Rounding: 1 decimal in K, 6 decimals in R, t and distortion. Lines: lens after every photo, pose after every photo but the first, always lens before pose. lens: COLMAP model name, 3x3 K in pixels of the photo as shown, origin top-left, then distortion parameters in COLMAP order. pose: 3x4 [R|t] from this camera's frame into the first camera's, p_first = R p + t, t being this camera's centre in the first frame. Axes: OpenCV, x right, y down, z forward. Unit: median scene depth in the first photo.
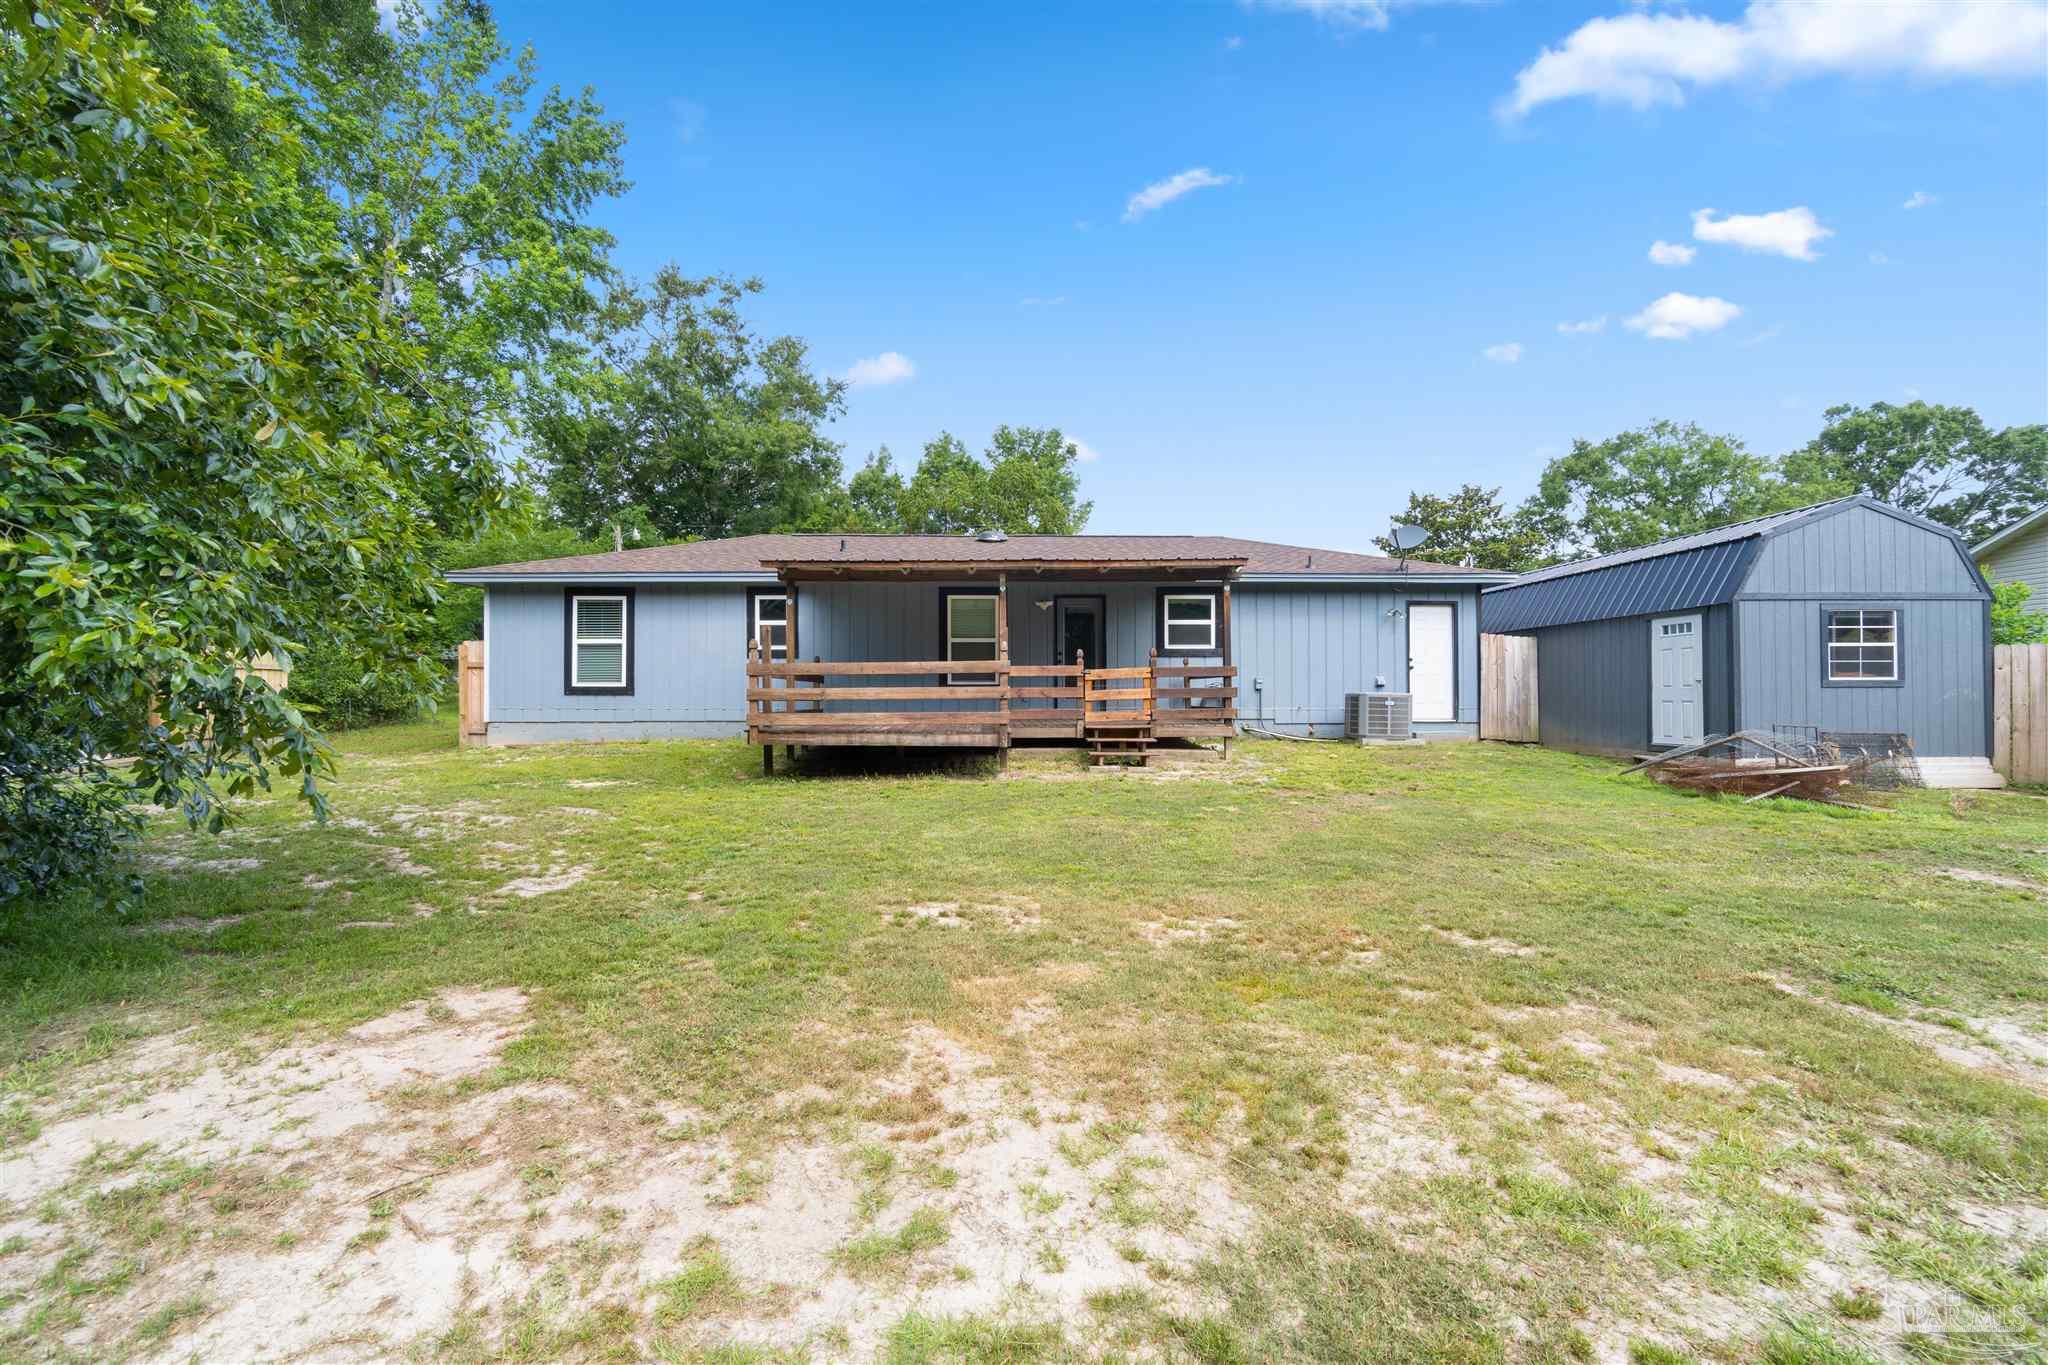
lens RADIAL K [[877.3, 0, 1015.5], [0, 877.3, 686.0], [0, 0, 1]] dist [-0.002808, 0.000804]
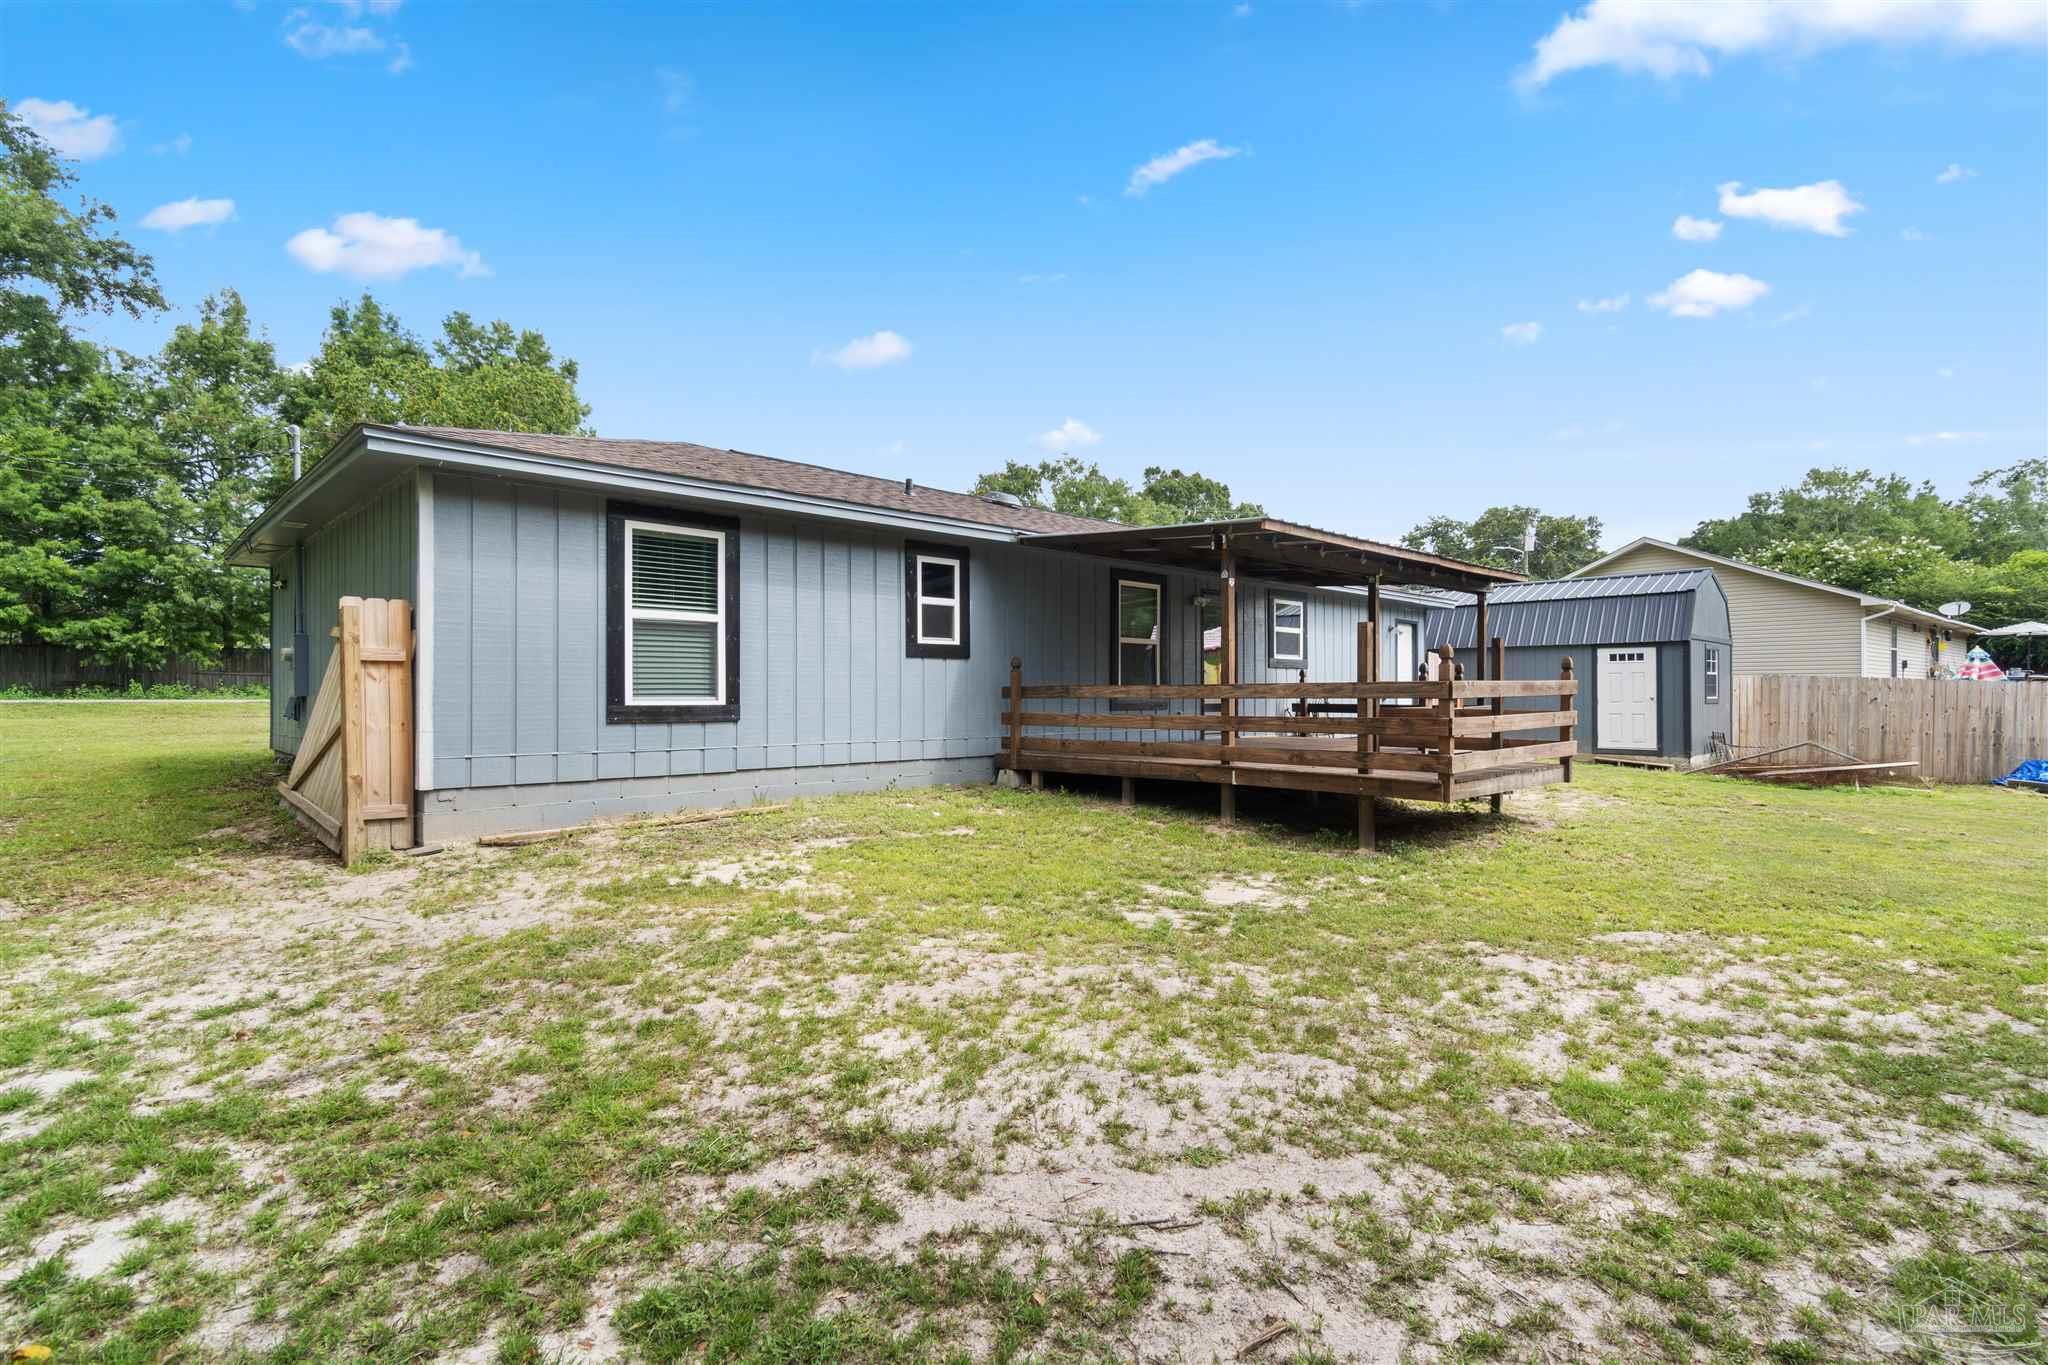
lens RADIAL K [[940.5, 0, 1022.7], [0, 940.5, 692.4], [0, 0, 1]] dist [0.014490, 0.000102]
pose [[0.752380, 0.002678, 0.658724, -0.680996], [-0.013472, 0.999845, 0.011322, -0.015905], [-0.658592, -0.017393, 0.752299, 0.462812]]
